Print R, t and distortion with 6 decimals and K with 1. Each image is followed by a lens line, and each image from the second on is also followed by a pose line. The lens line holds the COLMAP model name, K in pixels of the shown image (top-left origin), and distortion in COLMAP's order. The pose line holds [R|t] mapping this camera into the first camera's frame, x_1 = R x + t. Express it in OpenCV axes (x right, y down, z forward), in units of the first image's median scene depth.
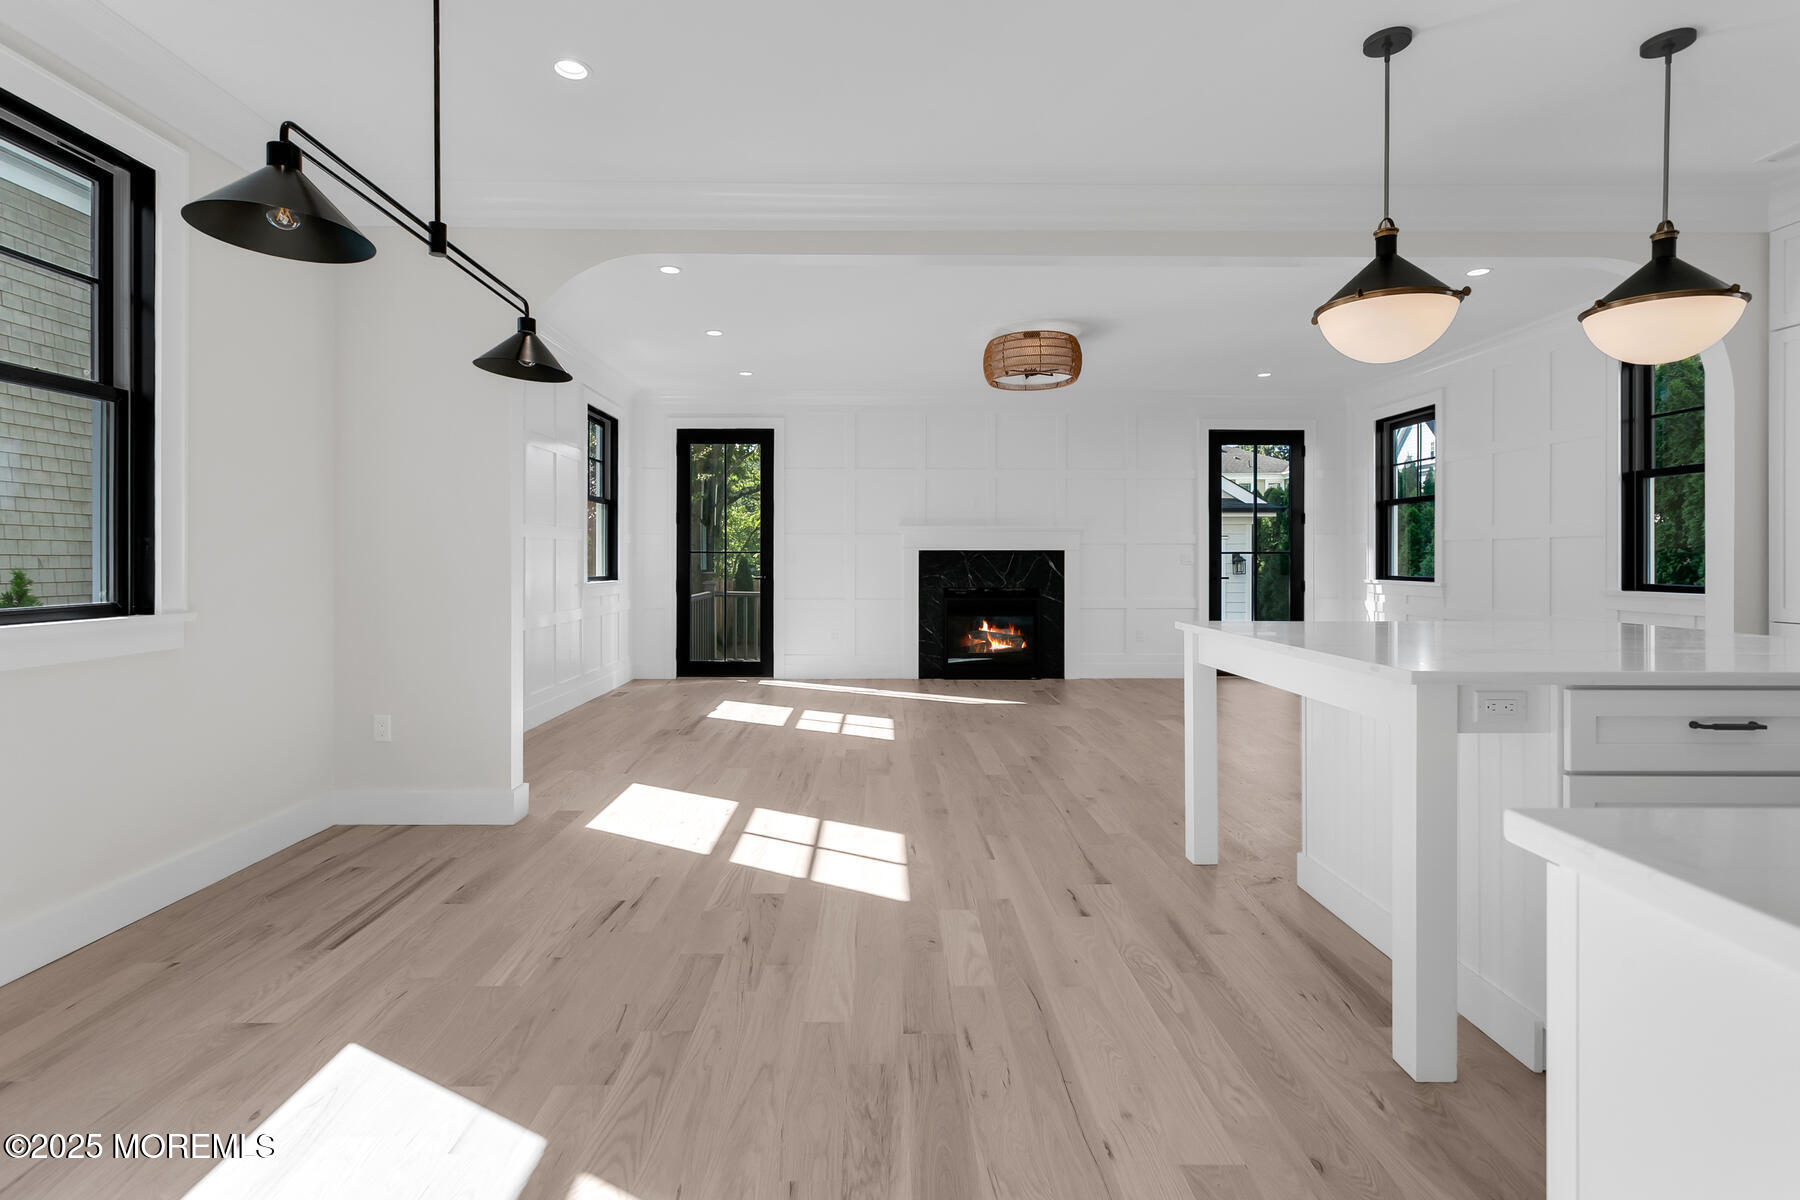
lens RADIAL K [[869.2, 0, 896.7], [0, 869.2, 564.1], [0, 0, 1]] dist [0.002182, -0.000221]
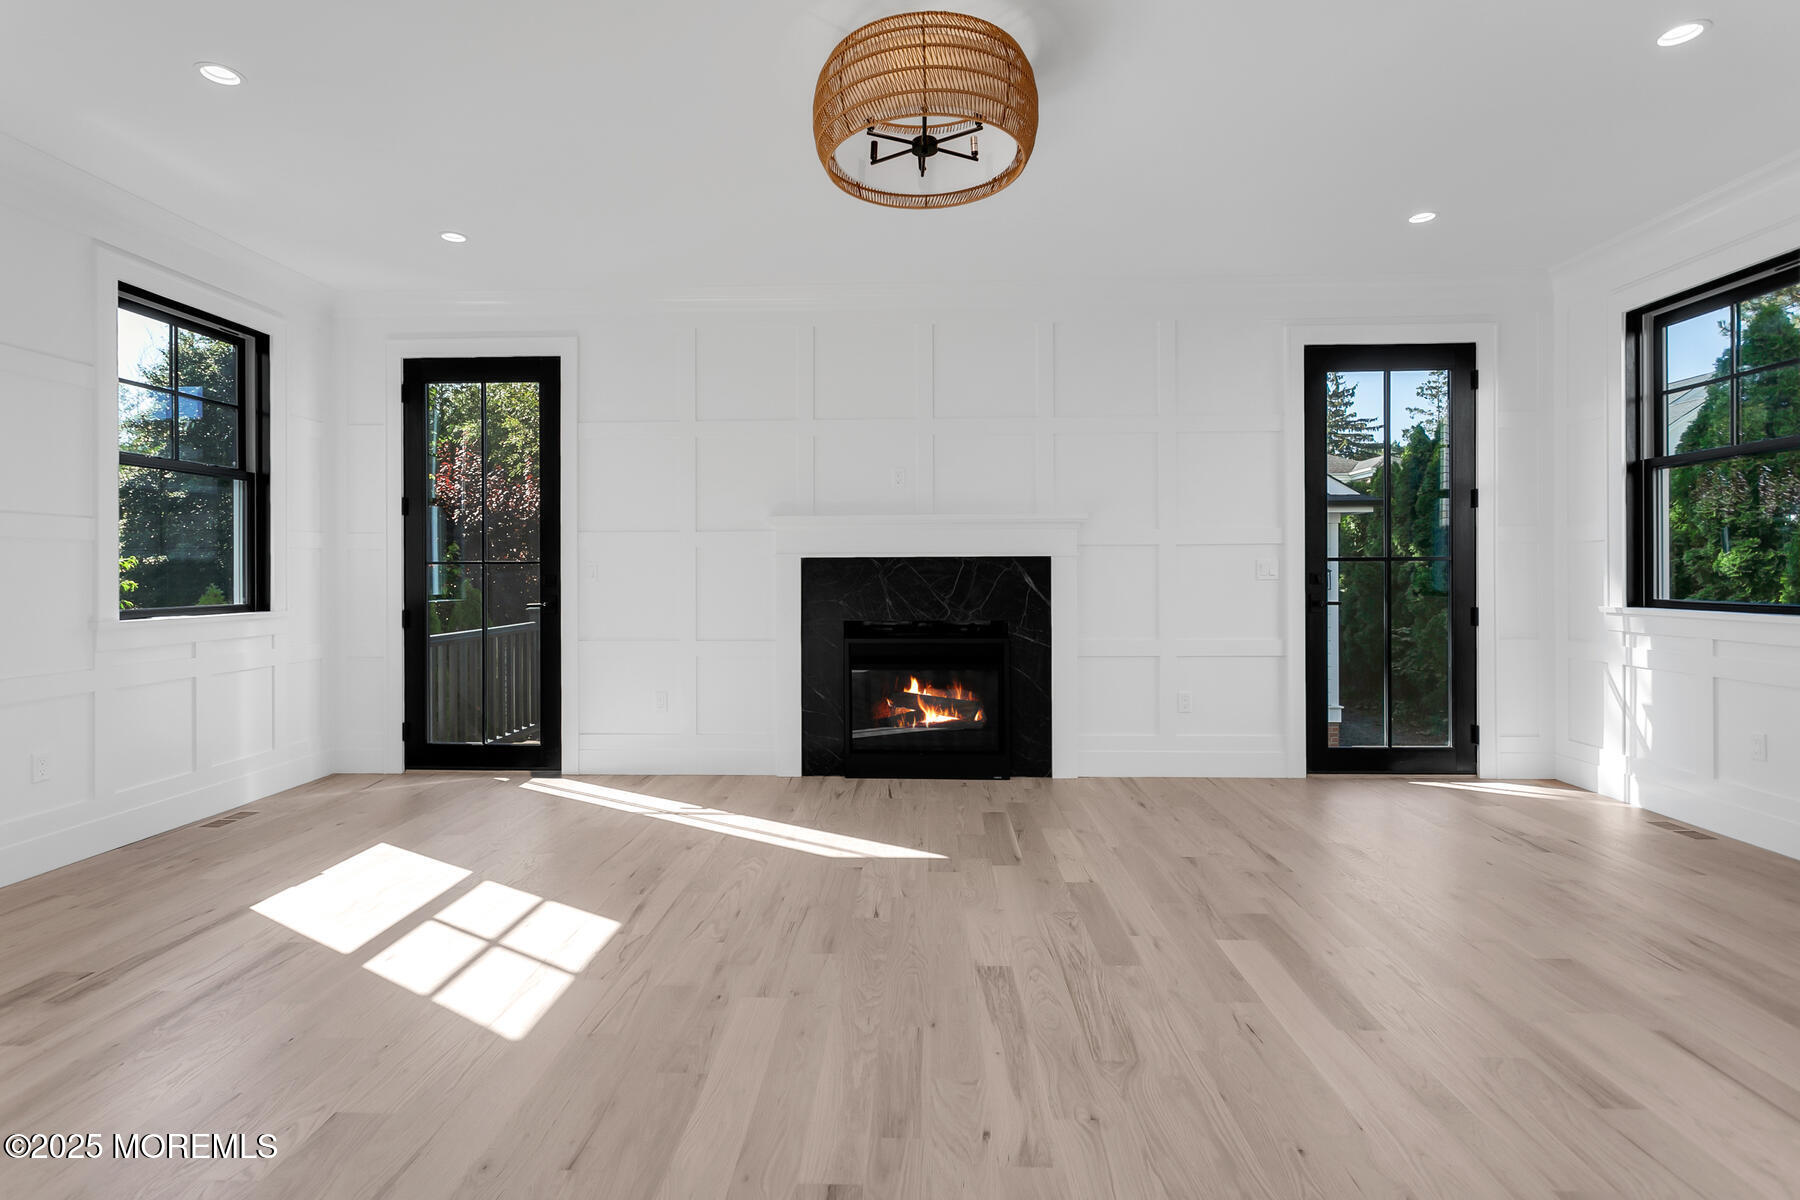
lens RADIAL K [[869.1, 0, 893.9], [0, 869.1, 576.9], [0, 0, 1]] dist [0.001668, 0.000122]
pose [[0.998509, -0.004170, -0.054425, 0.120271], [0.004170, 0.999991, -0.000119, -0.002480], [0.054425, -0.000108, 0.998518, 0.416091]]
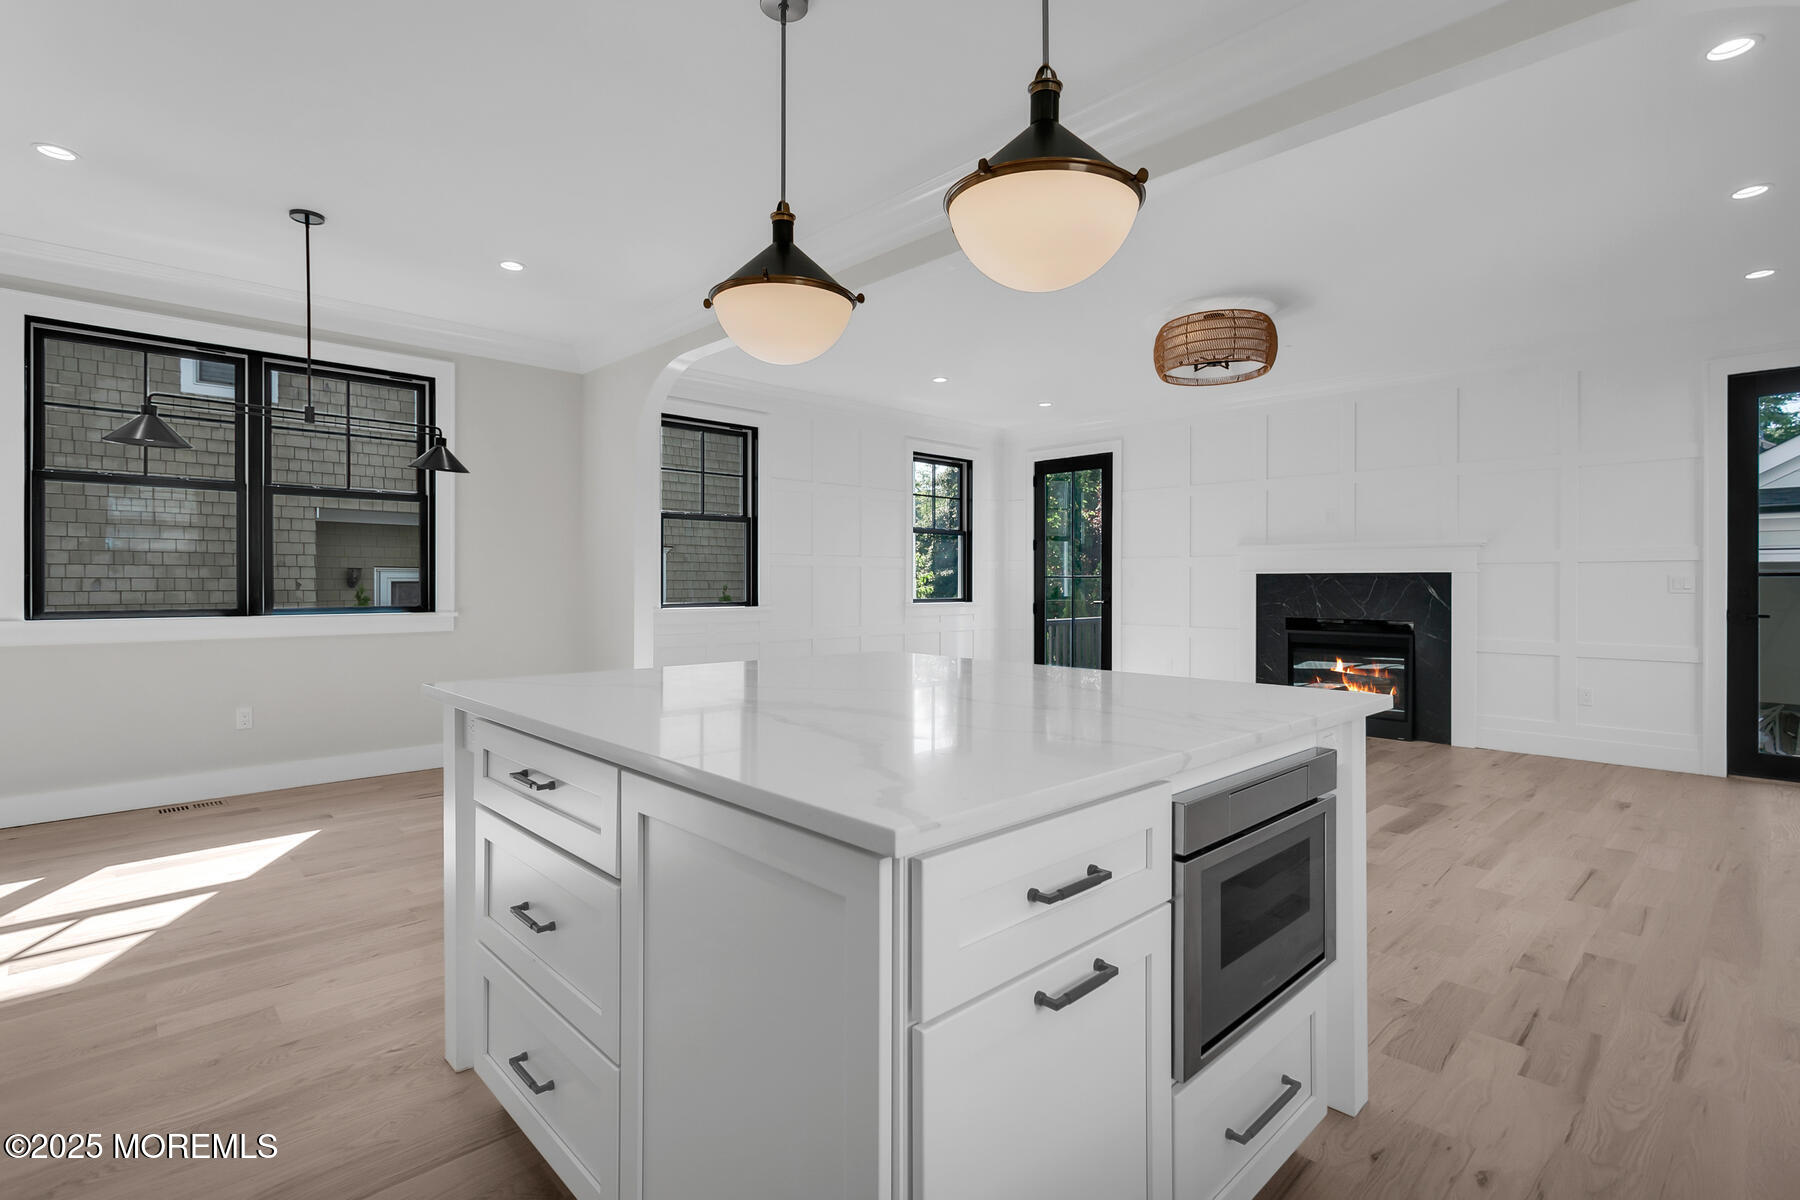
lens RADIAL K [[860.9, 0, 897.8], [0, 860.9, 581.4], [0, 0, 1]] dist [0.001133, 0.000470]
pose [[0.683468, -0.000354, -0.729981, 0.408051], [-0.005339, 0.999971, -0.005484, -0.001482], [0.729961, 0.007646, 0.683446, 0.152924]]
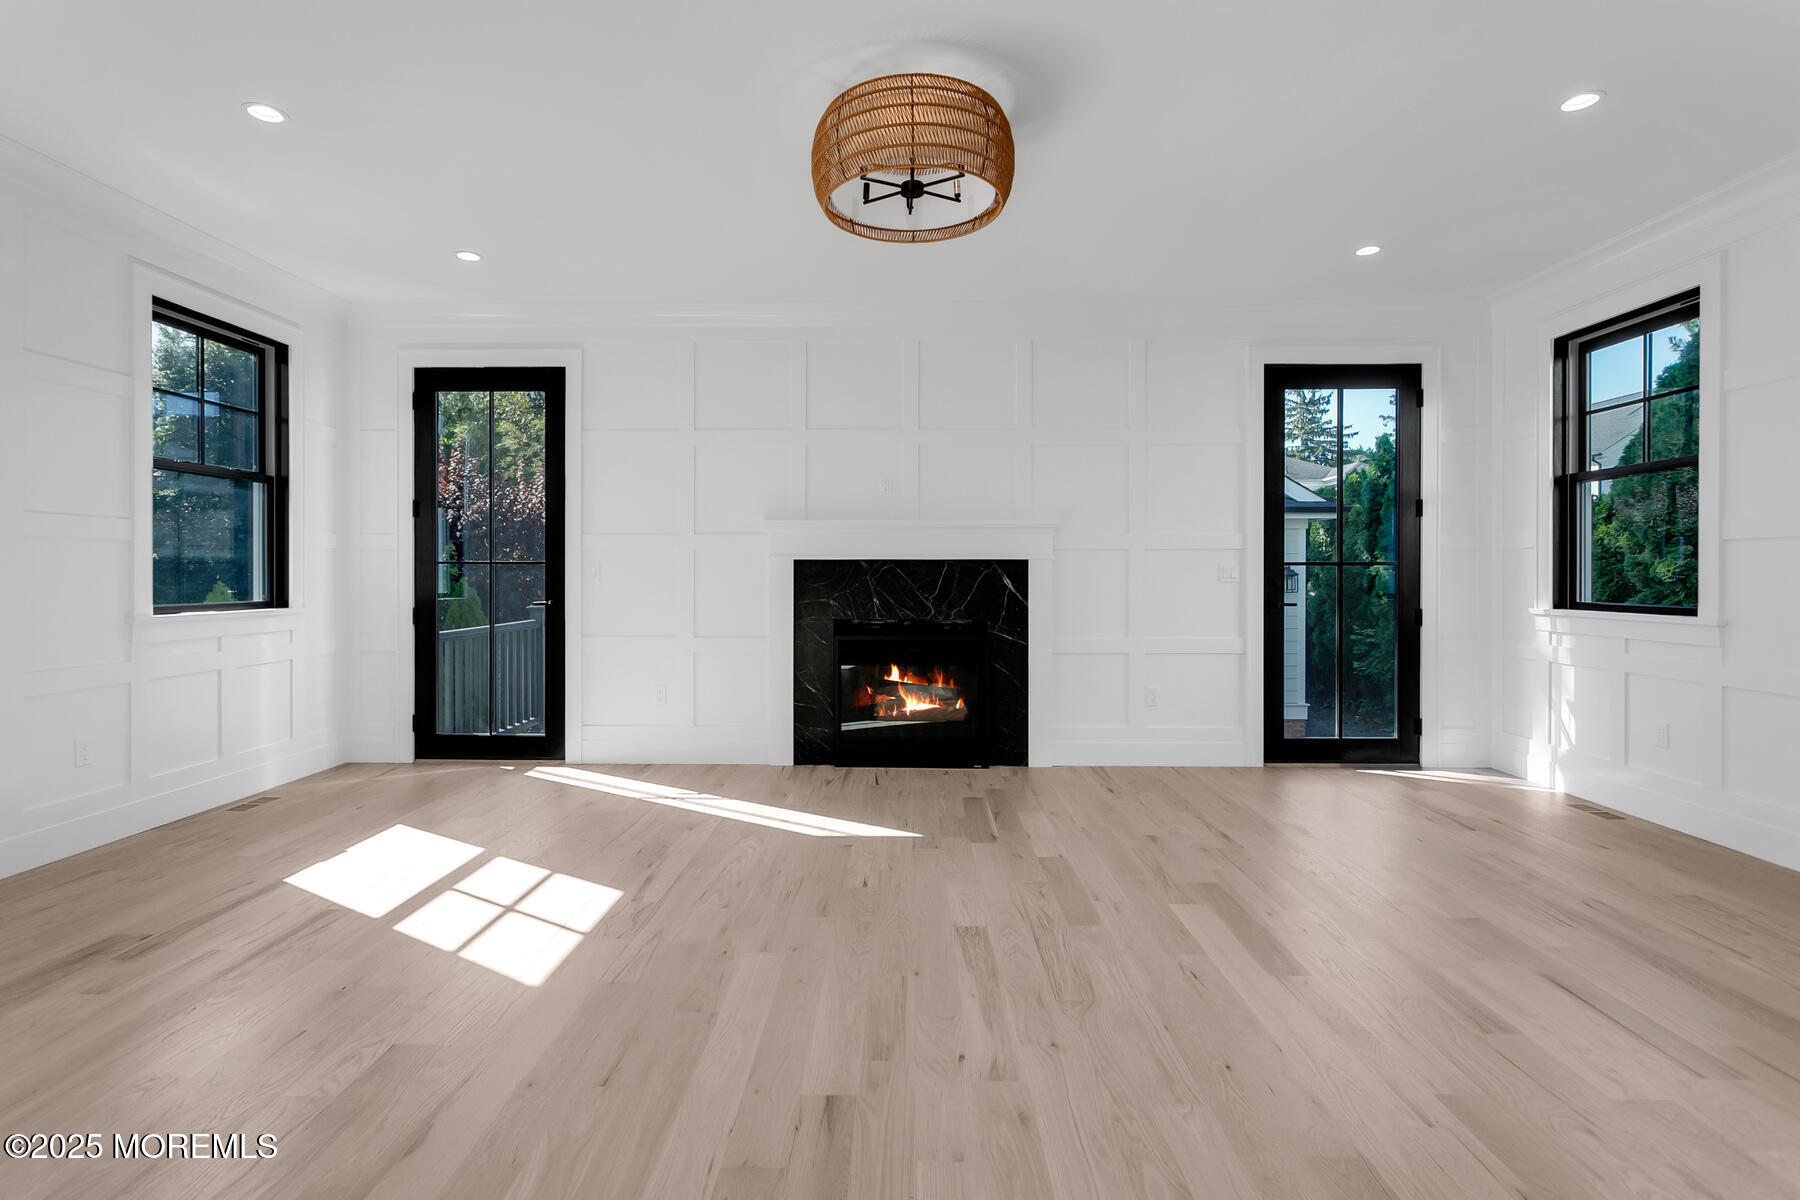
lens RADIAL K [[860.9, 0, 897.8], [0, 860.9, 581.4], [0, 0, 1]] dist [0.001133, 0.000470]
pose [[0.999471, 0.000702, -0.032510, 0.120397], [-0.000585, 0.999993, 0.003620, -0.002370], [0.032512, -0.003599, 0.999465, 0.384039]]
